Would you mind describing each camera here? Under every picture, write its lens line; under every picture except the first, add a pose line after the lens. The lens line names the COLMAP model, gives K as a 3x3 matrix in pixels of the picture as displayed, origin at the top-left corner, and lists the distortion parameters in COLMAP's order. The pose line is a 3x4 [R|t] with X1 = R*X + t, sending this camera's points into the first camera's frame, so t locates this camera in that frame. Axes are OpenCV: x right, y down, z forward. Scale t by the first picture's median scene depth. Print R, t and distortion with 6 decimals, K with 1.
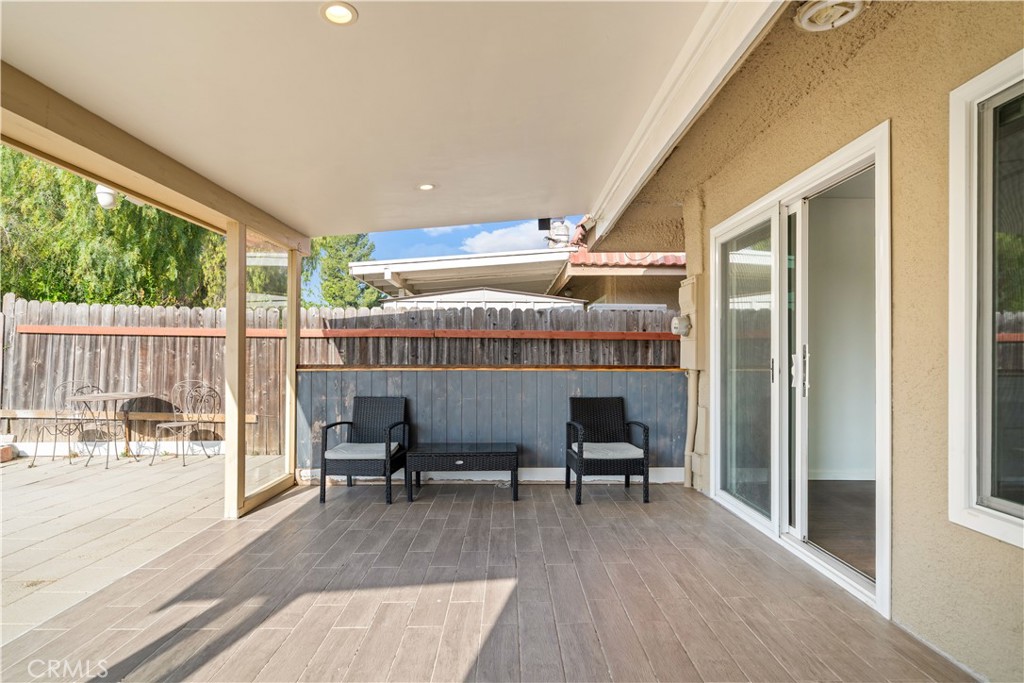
lens RADIAL K [[518.0, 0, 509.9], [0, 518.0, 355.2], [0, 0, 1]] dist [0.003316, 0.000227]
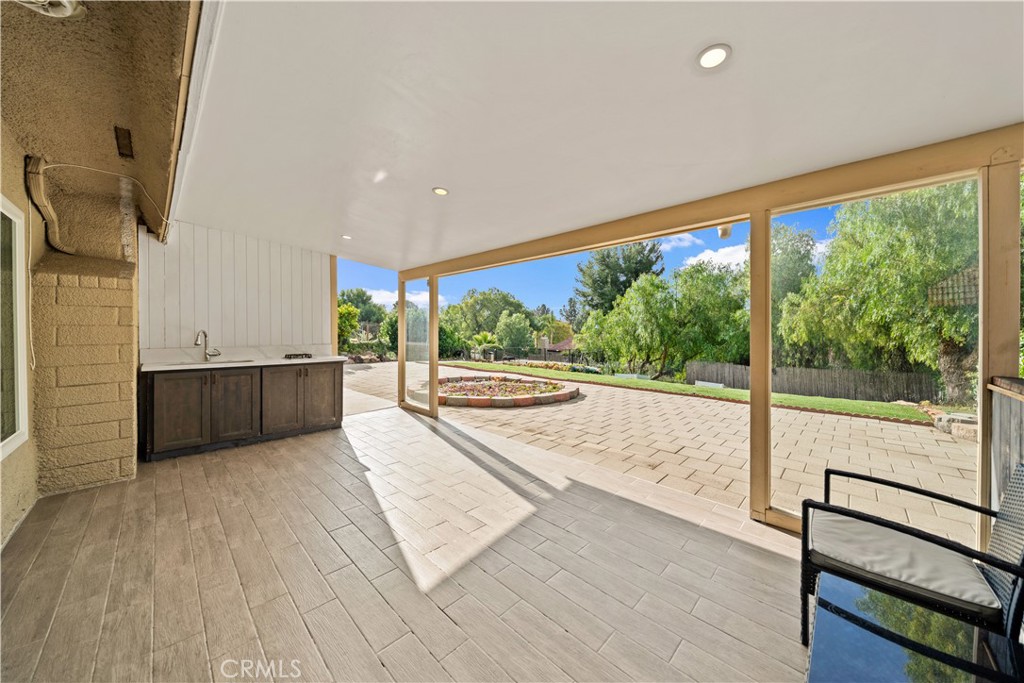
lens RADIAL K [[348.3, 0, 506.1], [0, 348.3, 344.9], [0, 0, 1]] dist [-0.005680, -0.000042]
pose [[-0.708688, 0.034760, -0.704665, 0.200788], [0.004990, 0.999008, 0.044261, -0.033006], [0.705504, 0.027851, -0.708158, 0.915704]]
